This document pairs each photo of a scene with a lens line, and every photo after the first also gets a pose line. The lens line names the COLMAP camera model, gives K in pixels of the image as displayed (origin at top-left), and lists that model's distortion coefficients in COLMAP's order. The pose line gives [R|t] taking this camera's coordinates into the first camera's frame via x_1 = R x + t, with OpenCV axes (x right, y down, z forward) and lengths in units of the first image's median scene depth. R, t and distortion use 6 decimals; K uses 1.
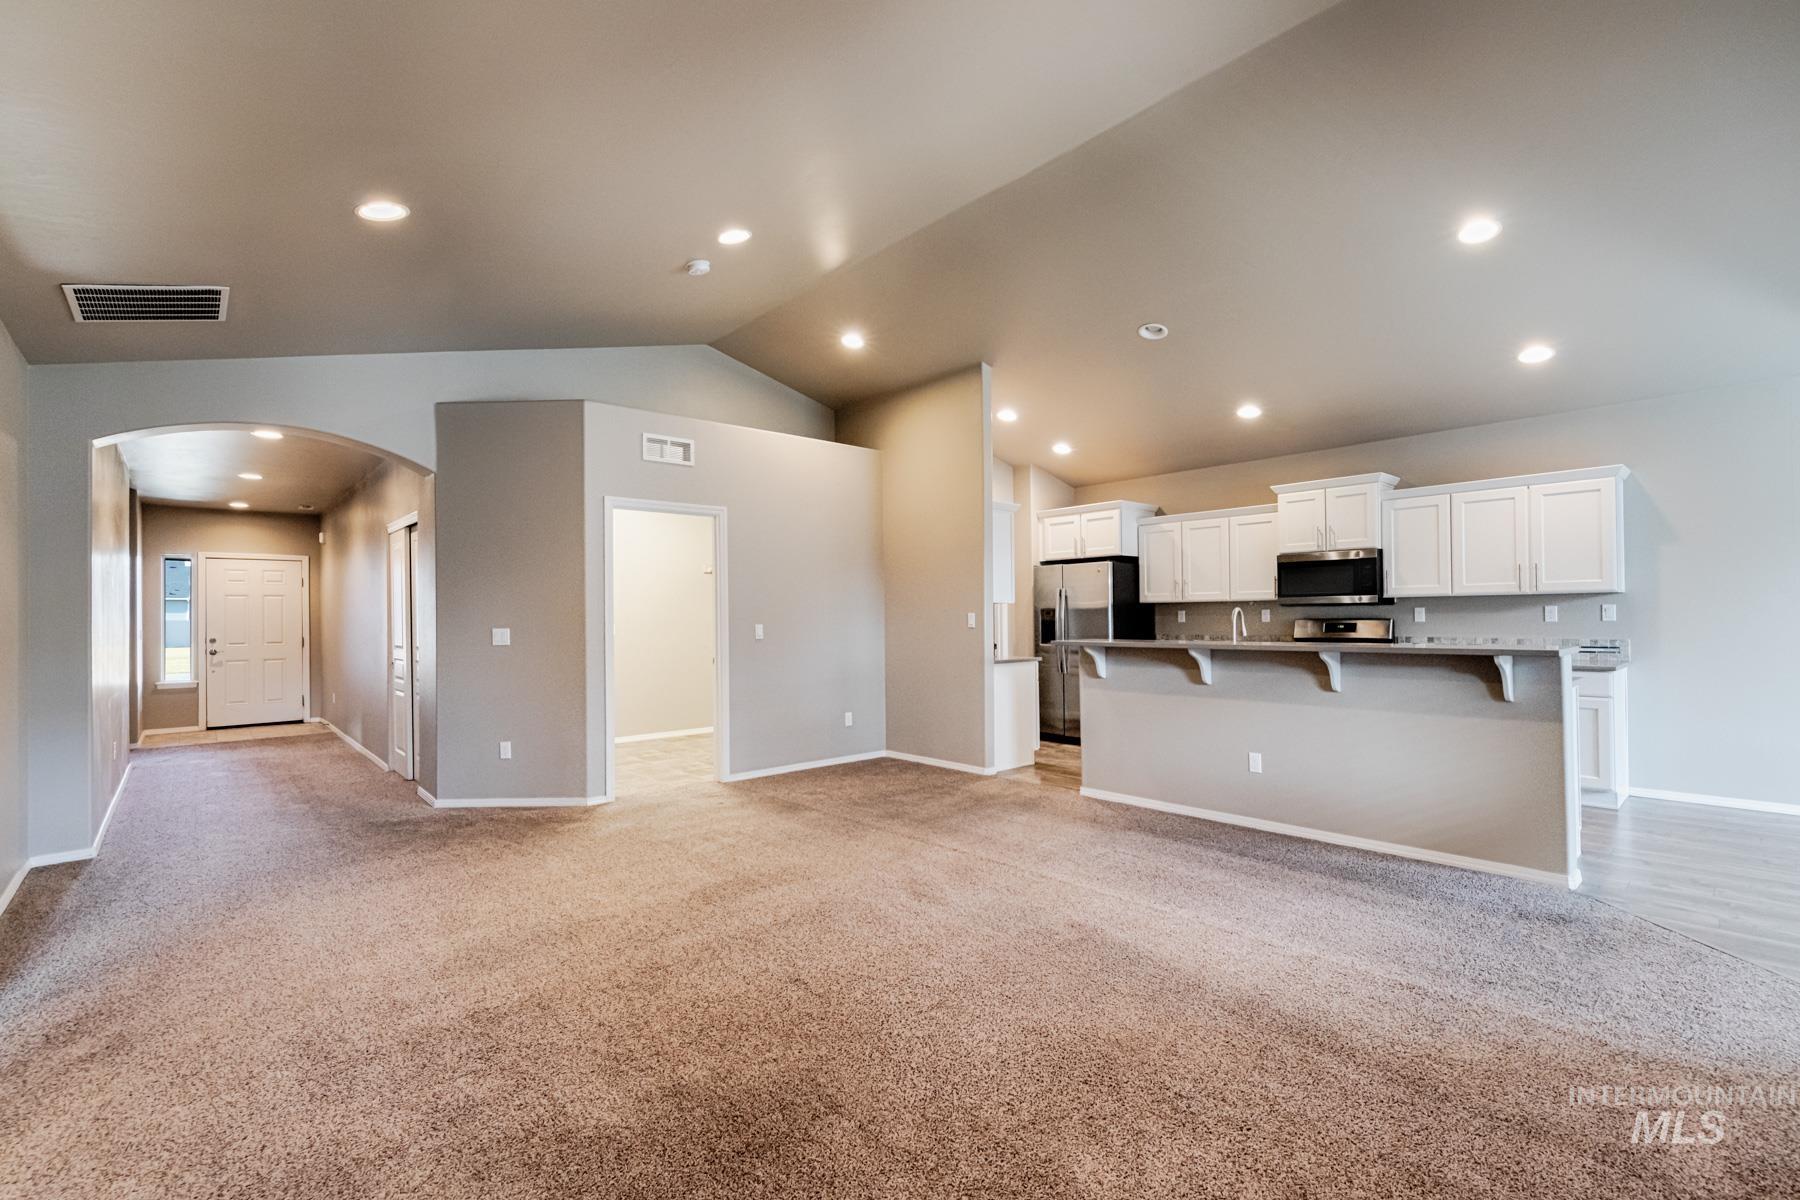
lens RADIAL K [[803.6, 0, 899.3], [0, 803.6, 611.4], [0, 0, 1]] dist [0.000596, -0.000134]
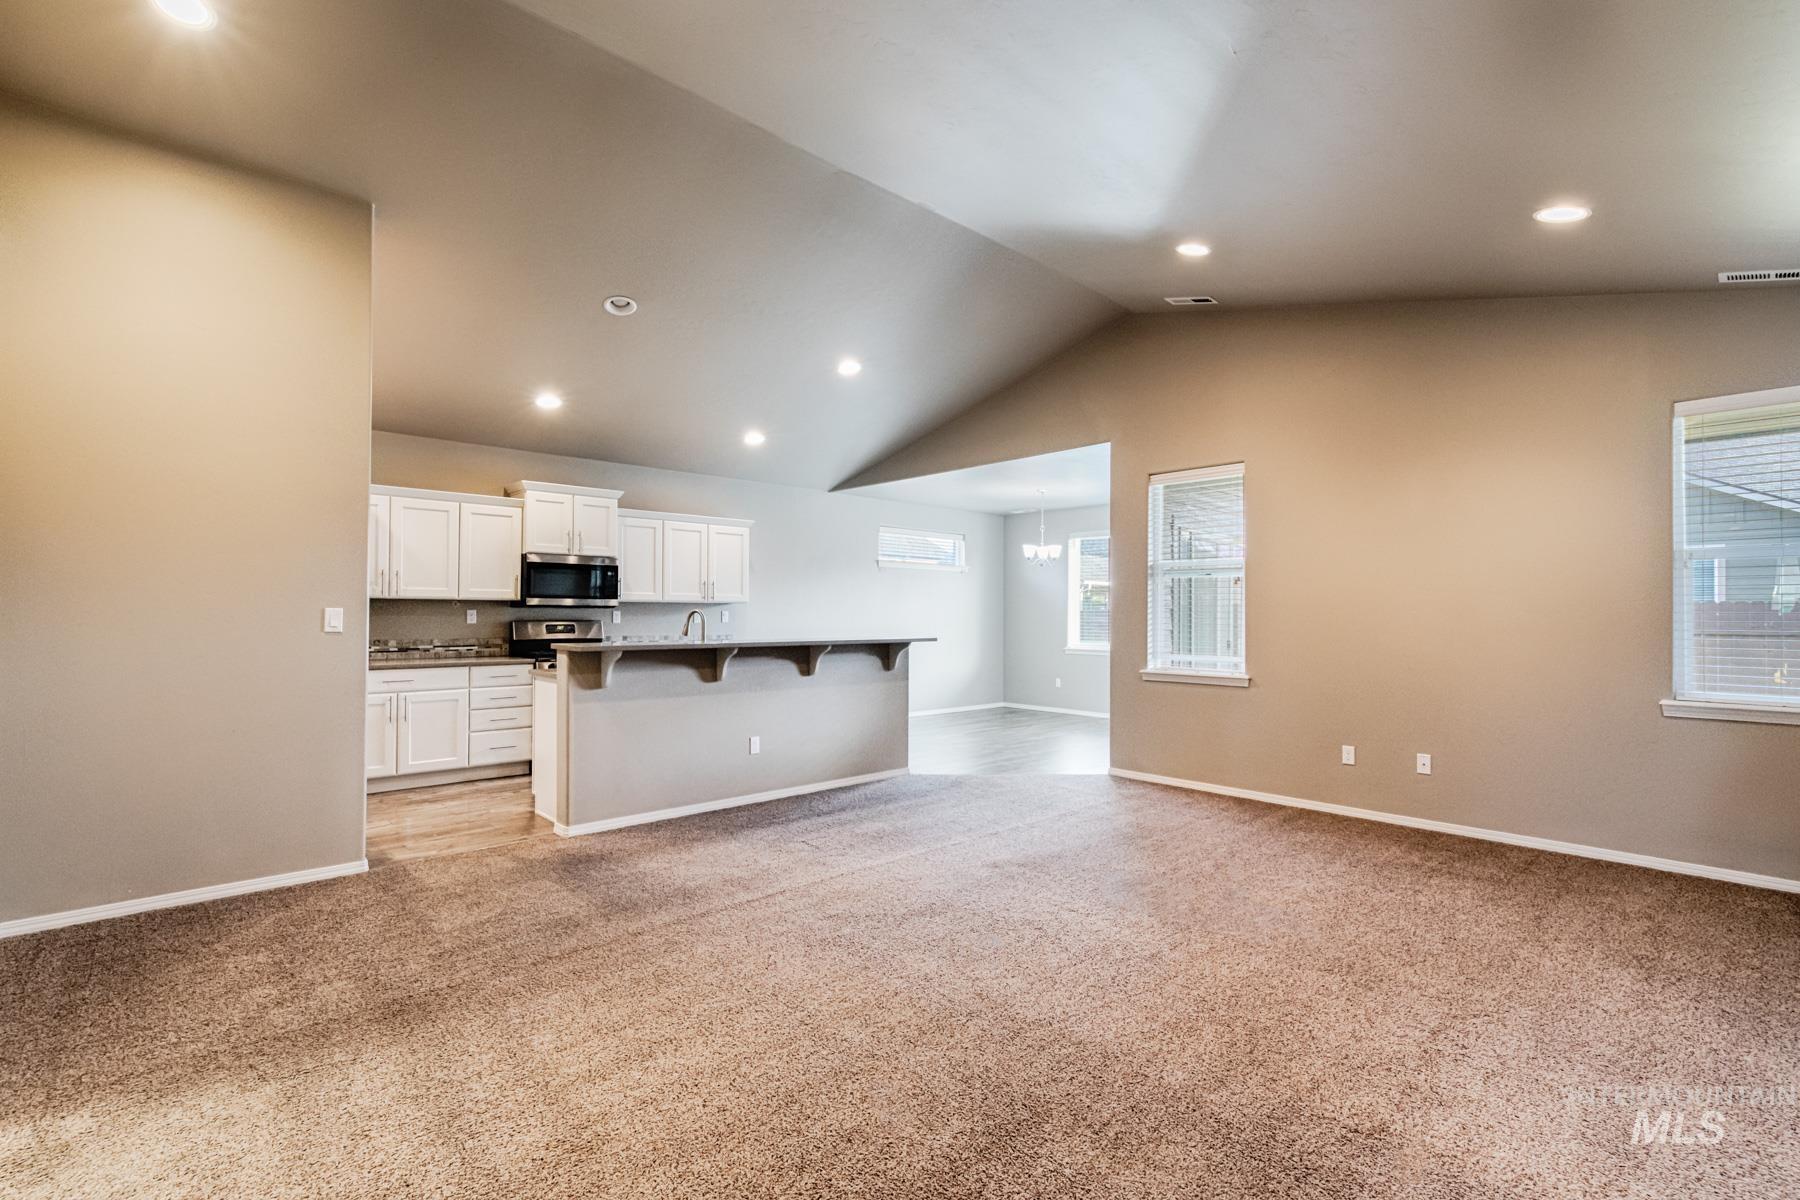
lens RADIAL K [[803.6, 0, 913.7], [0, 803.6, 607.5], [0, 0, 1]] dist [0.000596, -0.000134]
pose [[-0.036714, 0.020479, 0.999116, -0.536034], [-0.010175, 0.999731, -0.020866, 0.010392], [-0.999274, -0.010932, -0.036496, 0.614171]]
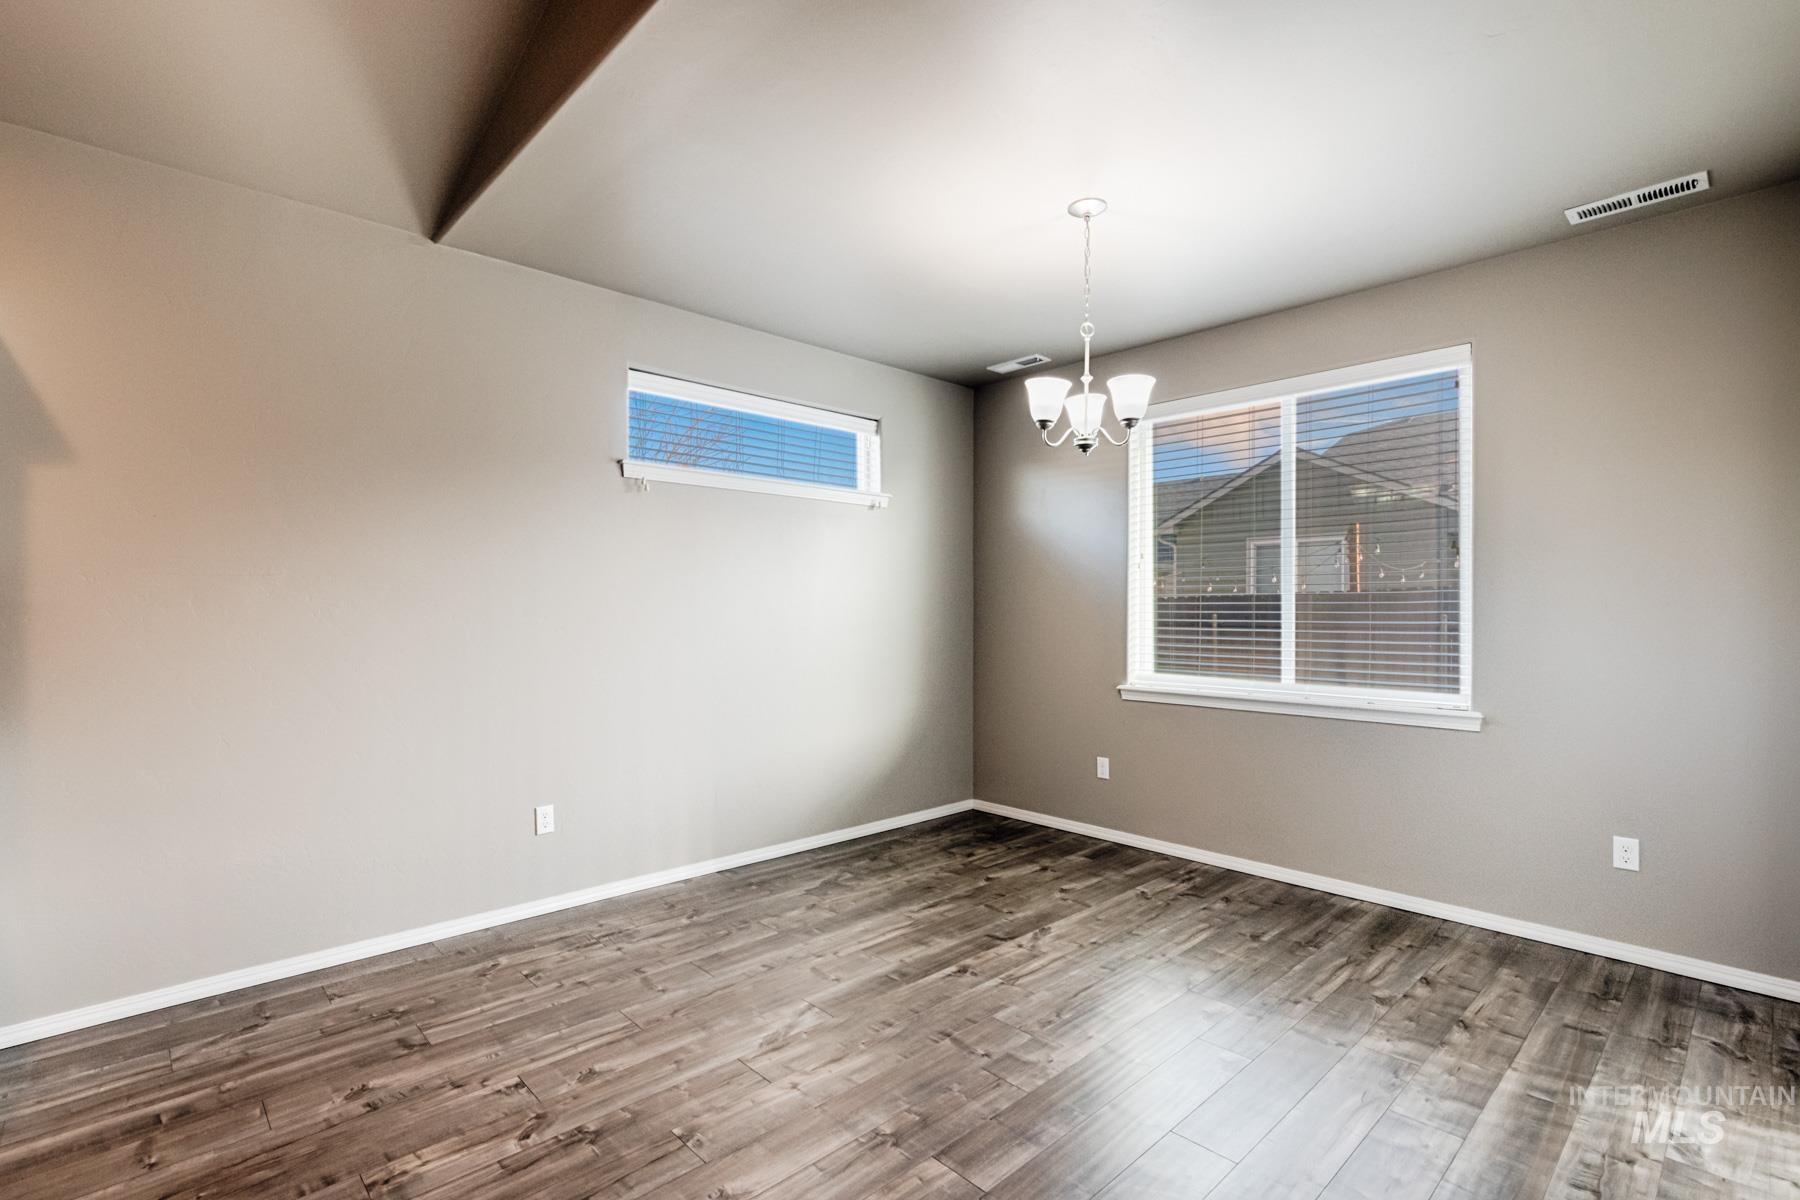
lens RADIAL K [[803.6, 0, 850.9], [0, 803.6, 617.1], [0, 0, 1]] dist [0.000596, -0.000134]
pose [[0.020831, -0.003585, 0.999777, 0.421544], [-0.008267, 0.999959, 0.003758, -0.004028], [-0.999749, -0.008344, 0.020800, 0.456189]]
